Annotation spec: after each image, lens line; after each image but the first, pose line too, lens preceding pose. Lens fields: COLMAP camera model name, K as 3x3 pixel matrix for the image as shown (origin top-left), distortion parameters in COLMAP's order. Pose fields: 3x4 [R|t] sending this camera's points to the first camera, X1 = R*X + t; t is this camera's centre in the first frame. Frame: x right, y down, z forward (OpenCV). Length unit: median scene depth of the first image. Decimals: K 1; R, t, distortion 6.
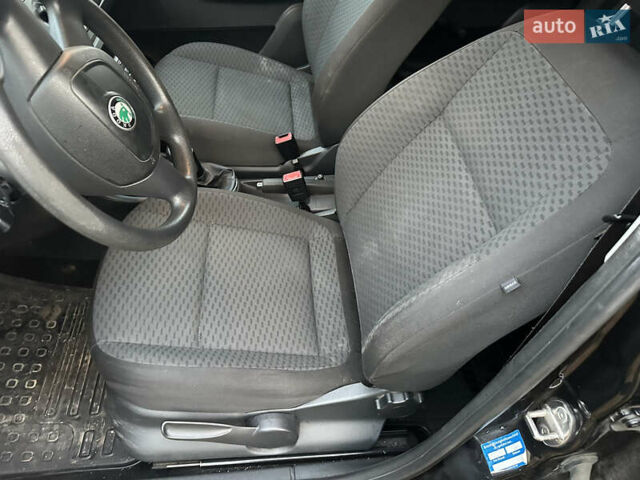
lens RADIAL K [[458.5, 0, 318.3], [0, 458.5, 239.0], [0, 0, 1]] dist [0.056790, -0.072845]
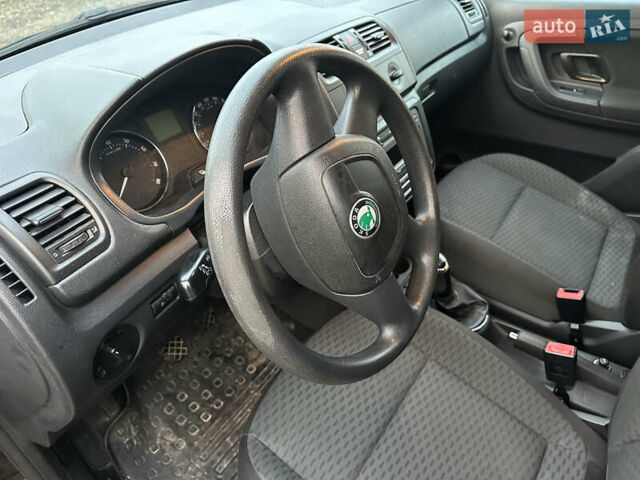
lens RADIAL K [[458.5, 0, 318.3], [0, 458.5, 239.0], [0, 0, 1]] dist [0.056790, -0.072845]
pose [[0.771321, 0.338809, -0.538770, -0.016747], [-0.434438, 0.898917, -0.056666, -0.085314], [0.465111, 0.277770, 0.840545, 0.152769]]
